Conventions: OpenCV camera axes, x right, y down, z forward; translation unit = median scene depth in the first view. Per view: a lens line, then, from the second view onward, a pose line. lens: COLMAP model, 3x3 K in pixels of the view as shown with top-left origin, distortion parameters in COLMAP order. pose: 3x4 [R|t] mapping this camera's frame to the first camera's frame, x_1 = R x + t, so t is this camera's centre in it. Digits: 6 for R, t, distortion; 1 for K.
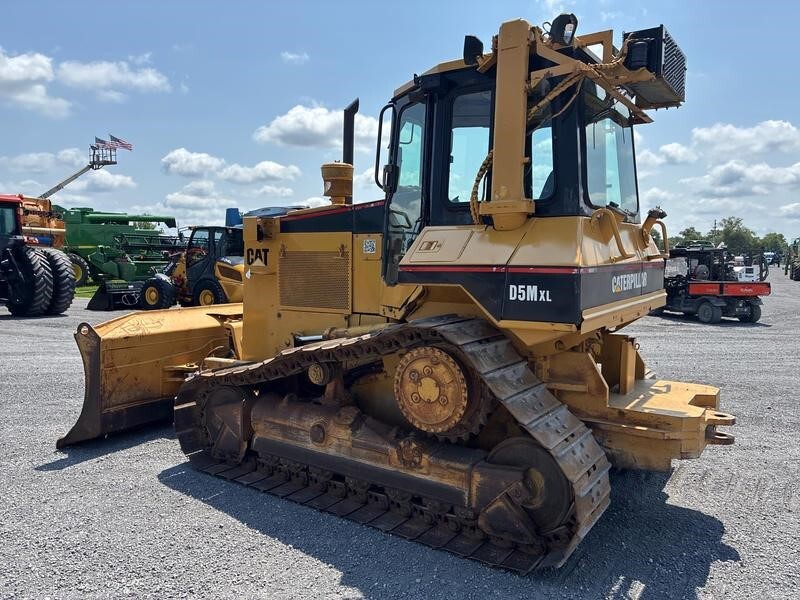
lens RADIAL K [[606.2, 0, 397.8], [0, 606.2, 300.4], [0, 0, 1]] dist [0.048222, -0.058750]
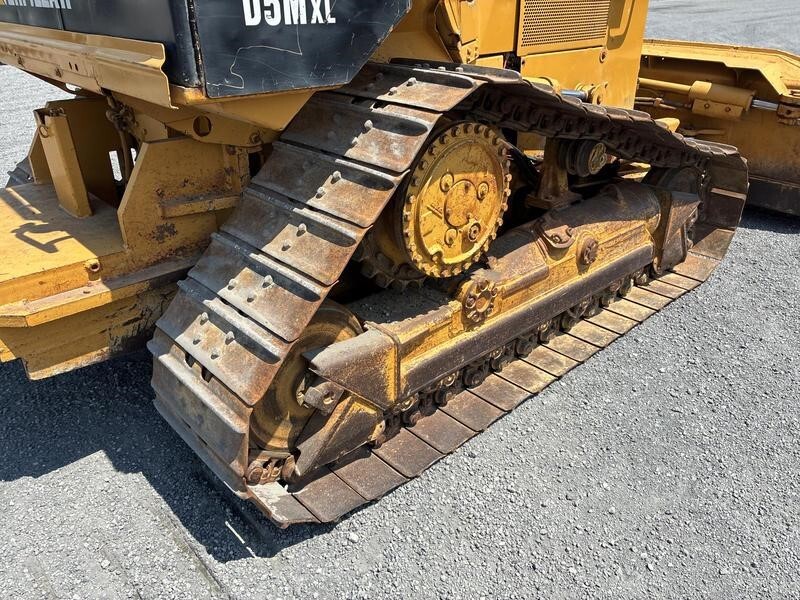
lens RADIAL K [[606.2, 0, 398.6], [0, 606.2, 292.6], [0, 0, 1]] dist [0.048222, -0.058750]
pose [[0.289559, -0.429426, 0.855423, -0.188314], [0.054977, 0.899696, 0.433042, -0.010700], [-0.955580, -0.078363, 0.284123, 0.710450]]
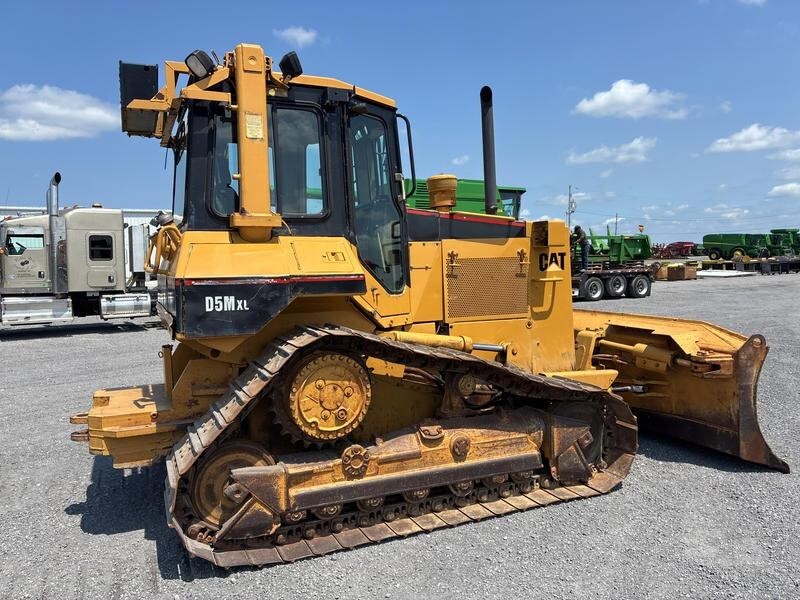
lens RADIAL K [[606.2, 0, 391.7], [0, 606.2, 296.1], [0, 0, 1]] dist [0.048222, -0.058750]
pose [[0.591433, -0.054182, 0.804531, -0.416084], [0.067811, 0.997548, 0.017331, -0.021214], [-0.803497, 0.044306, 0.593657, 0.127088]]
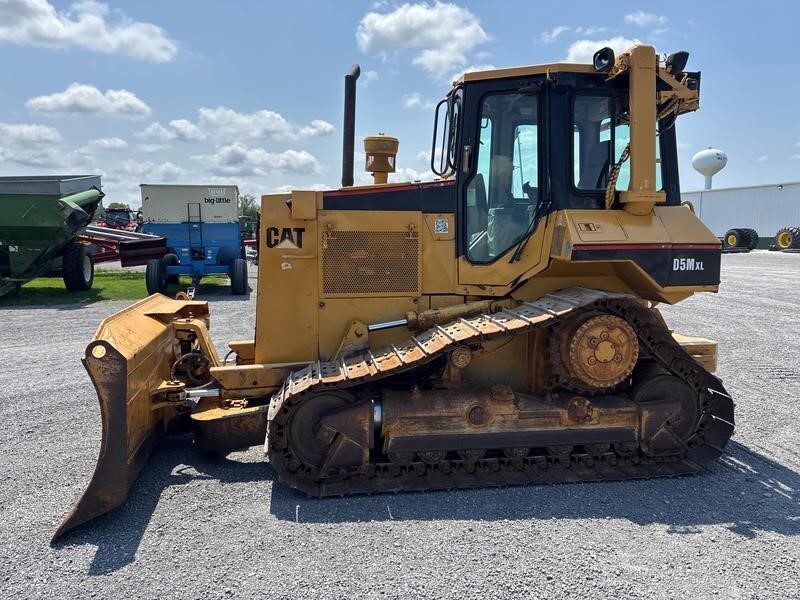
lens RADIAL K [[606.2, 0, 407.2], [0, 606.2, 296.3], [0, 0, 1]] dist [0.048222, -0.058750]
pose [[0.724256, -0.075512, 0.685384, -1.018369], [0.051692, 0.997134, 0.055235, -0.042685], [-0.687591, -0.004575, 0.726084, 0.411972]]
